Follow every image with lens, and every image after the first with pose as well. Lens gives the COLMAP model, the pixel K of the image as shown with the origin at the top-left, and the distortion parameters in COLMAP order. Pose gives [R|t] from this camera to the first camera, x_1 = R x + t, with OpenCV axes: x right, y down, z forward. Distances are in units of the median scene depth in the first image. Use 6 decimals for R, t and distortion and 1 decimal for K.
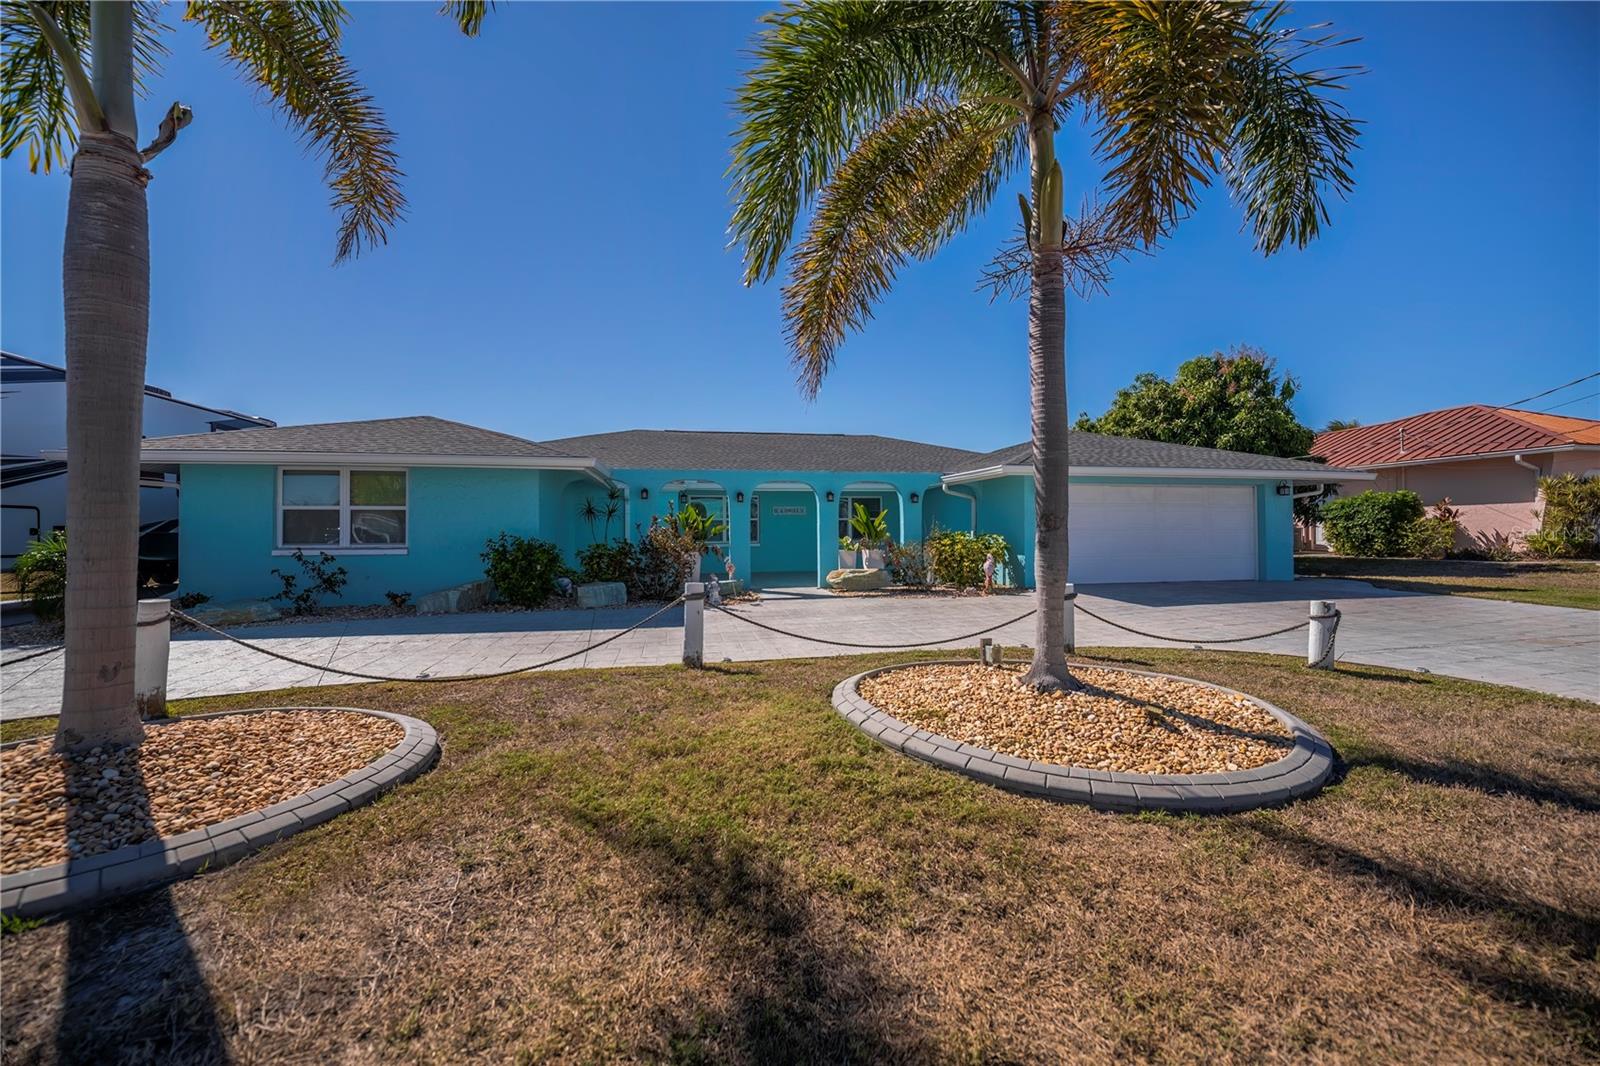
lens RADIAL K [[635.0, 0, 807.9], [0, 635.0, 528.2], [0, 0, 1]] dist [-0.019898, -0.000625]
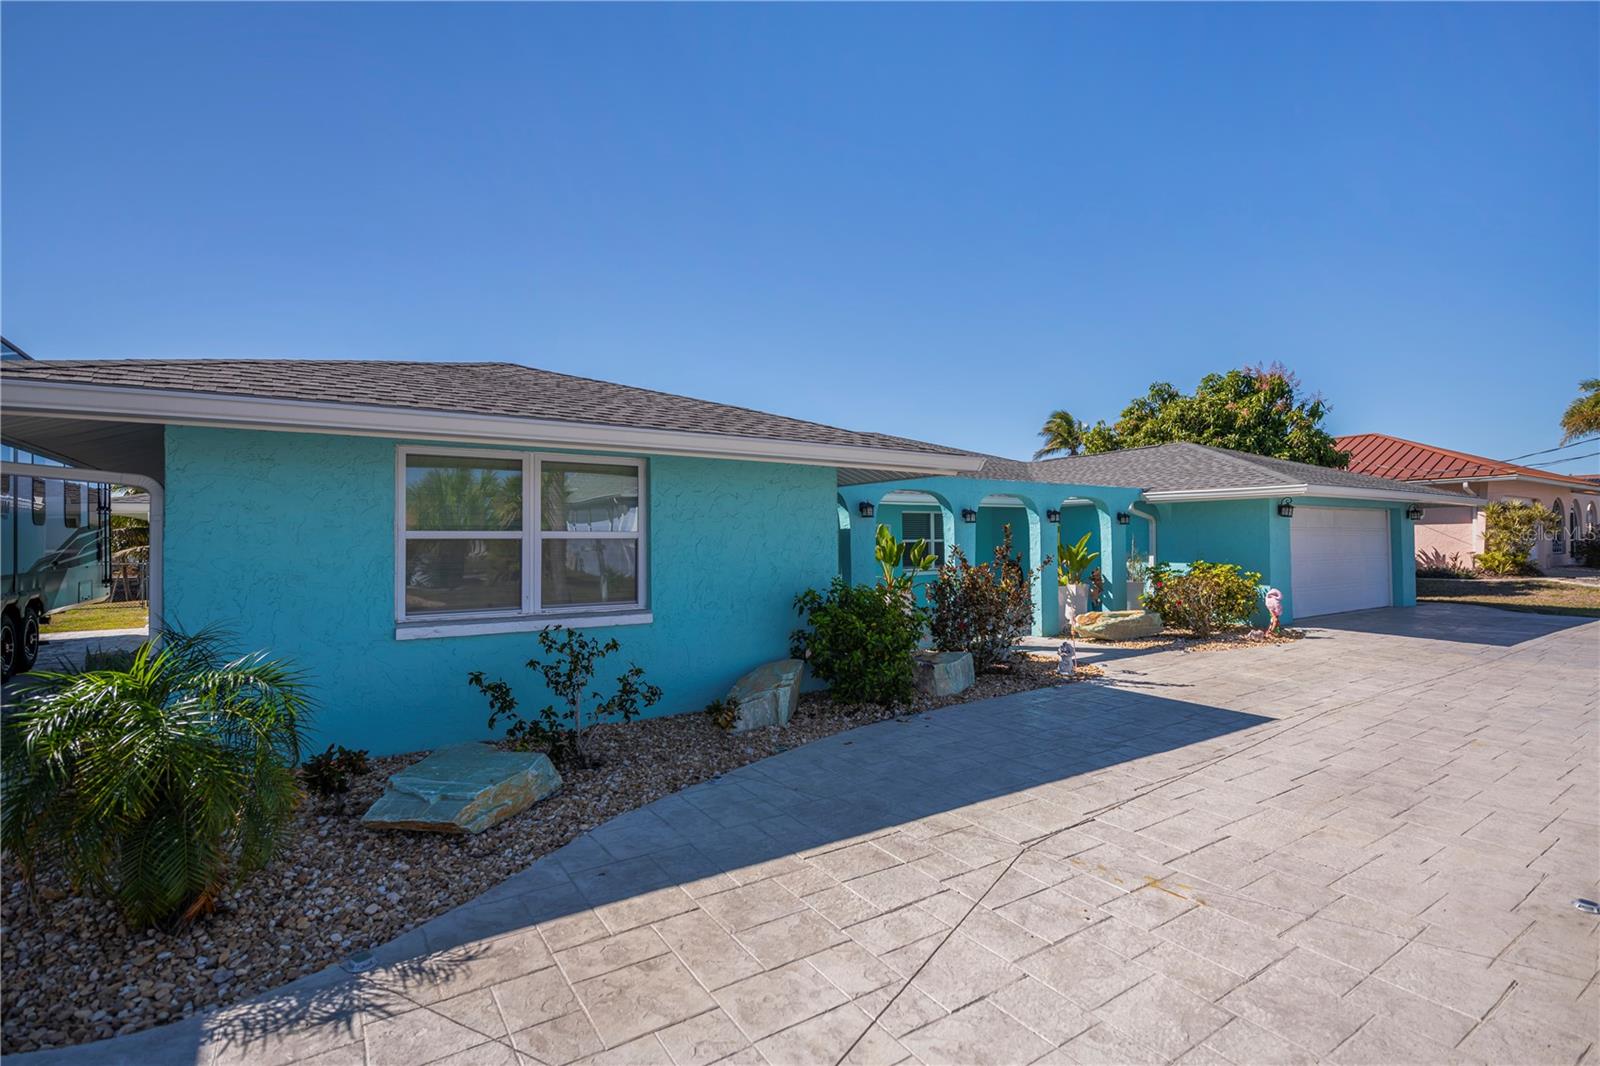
lens RADIAL K [[756.3, 0, 800.0], [0, 756.3, 533.0], [0, 0, 1]] dist [0.000350, -0.000007]
pose [[0.916785, 0.003206, 0.399368, -0.515640], [-0.002282, 0.999994, -0.002788, -0.021825], [-0.399375, 0.001644, 0.916786, 0.239654]]
